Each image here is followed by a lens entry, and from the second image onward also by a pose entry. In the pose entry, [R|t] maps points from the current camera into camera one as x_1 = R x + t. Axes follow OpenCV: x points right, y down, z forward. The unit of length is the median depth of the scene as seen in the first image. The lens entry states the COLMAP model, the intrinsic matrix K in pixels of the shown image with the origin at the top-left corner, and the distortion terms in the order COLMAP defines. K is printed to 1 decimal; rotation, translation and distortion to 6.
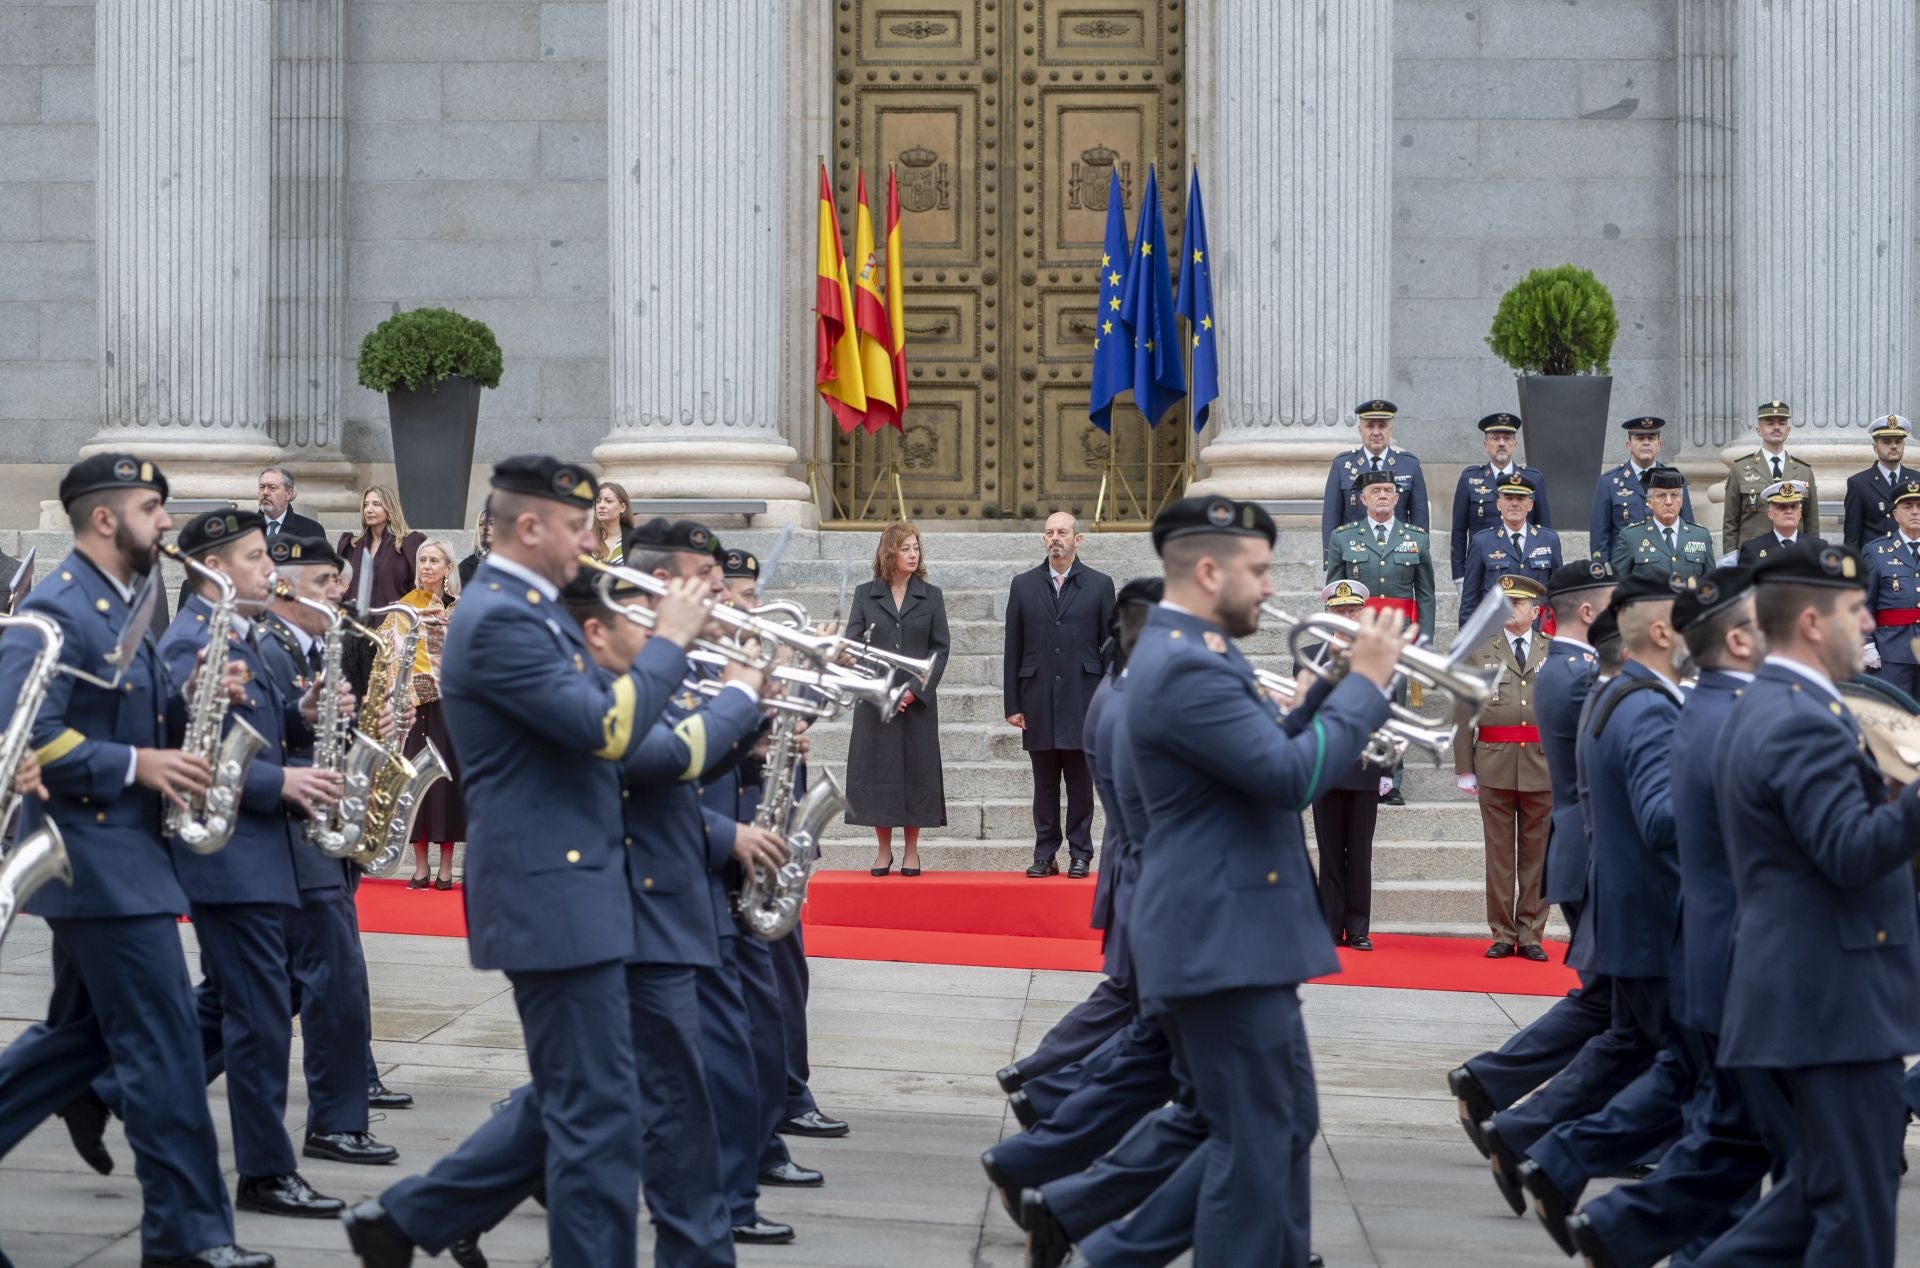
lens RADIAL K [[4017.2, 0, 964.6], [0, 4017.2, 677.2], [0, 0, 1]] dist [-0.090435, -0.043649]
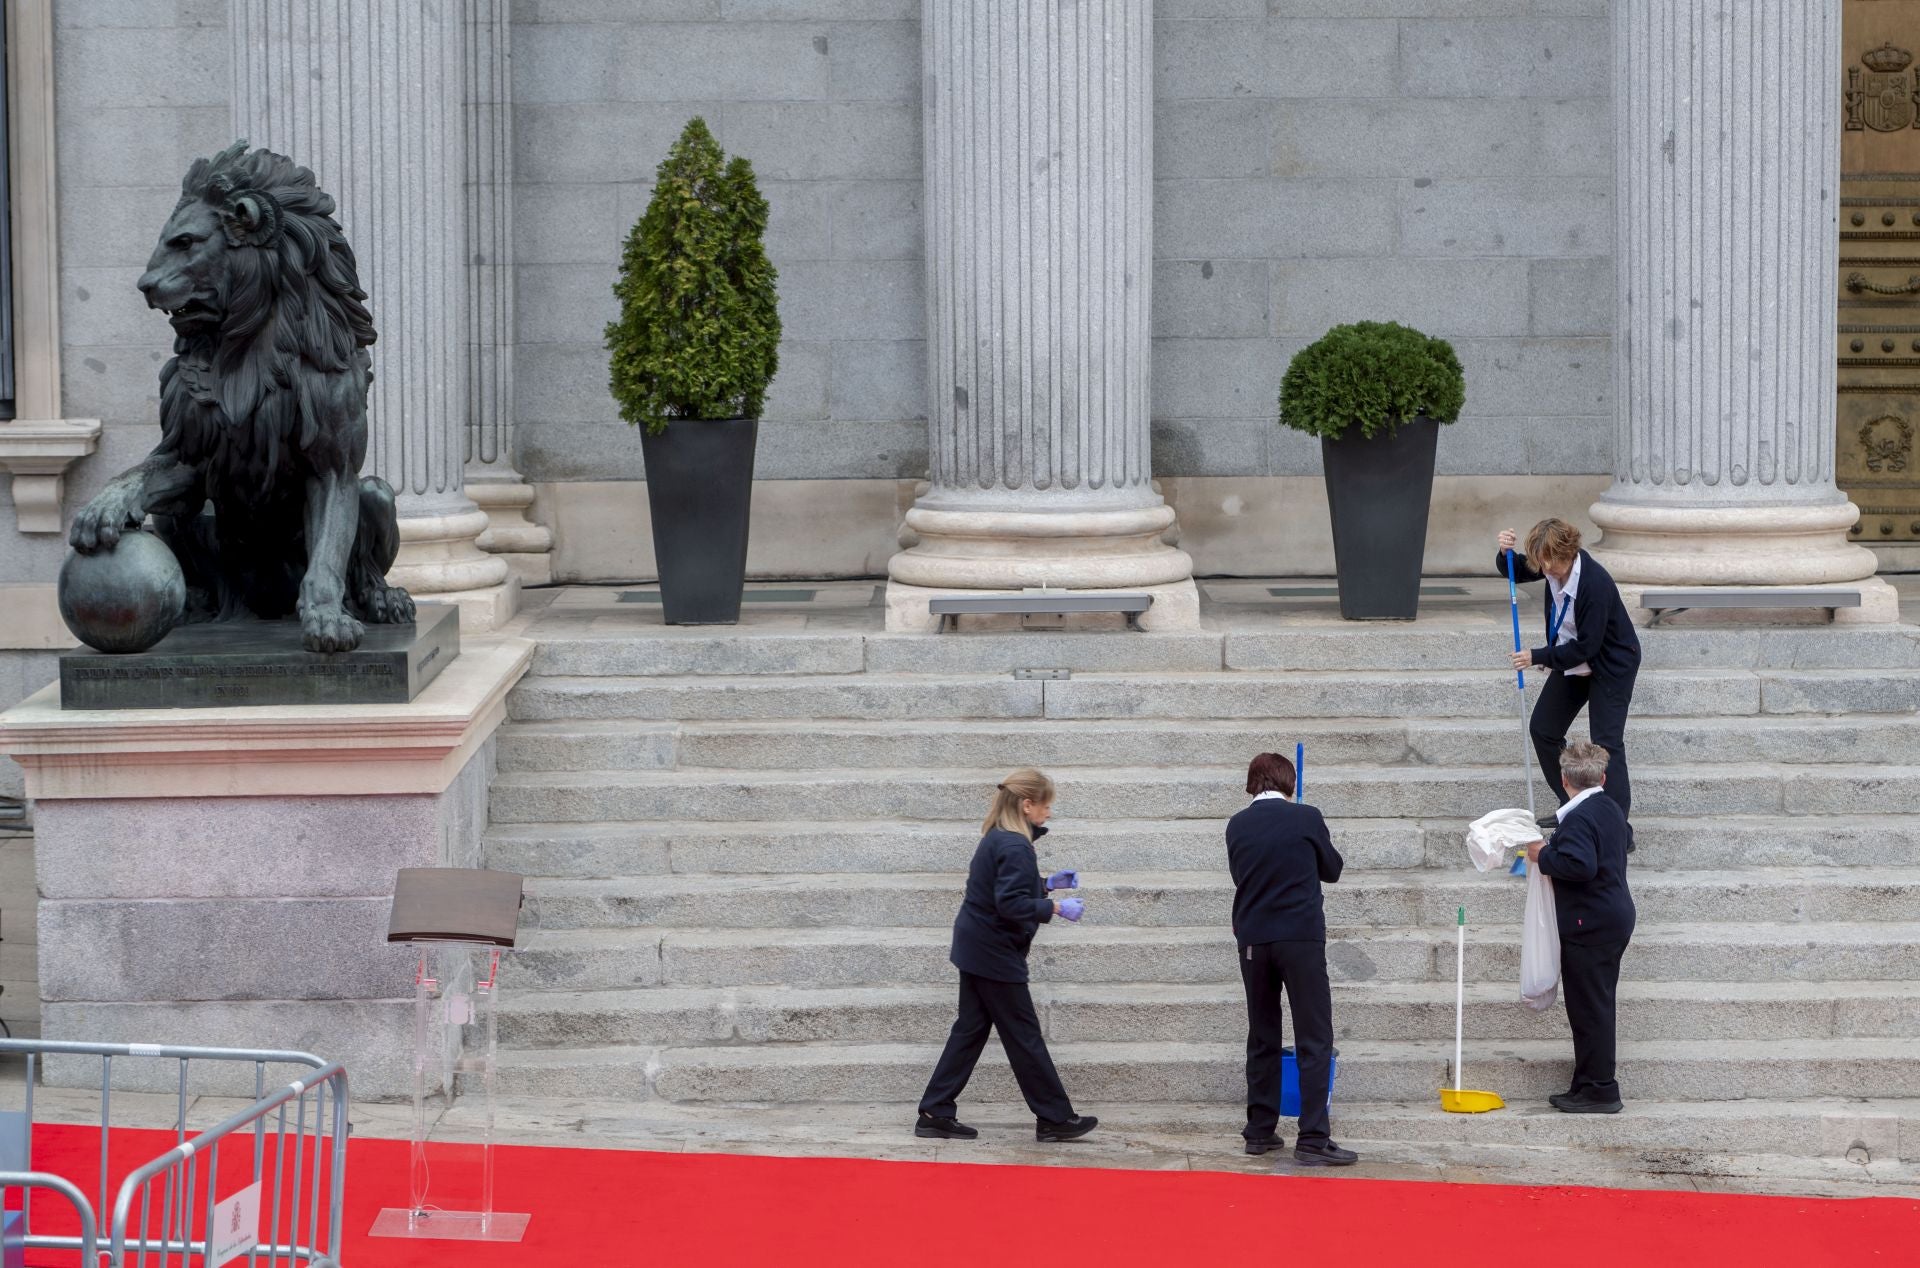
lens RADIAL K [[5541.1, 0, 1026.9], [0, 5541.1, 775.8], [0, 0, 1]] dist [-0.101520, 0.105986]
pose [[0.999255, -0.012283, 0.036587, -0.241793], [0.008947, 0.995905, 0.089967, -0.102918], [-0.037542, -0.089573, 0.995272, -0.040223]]
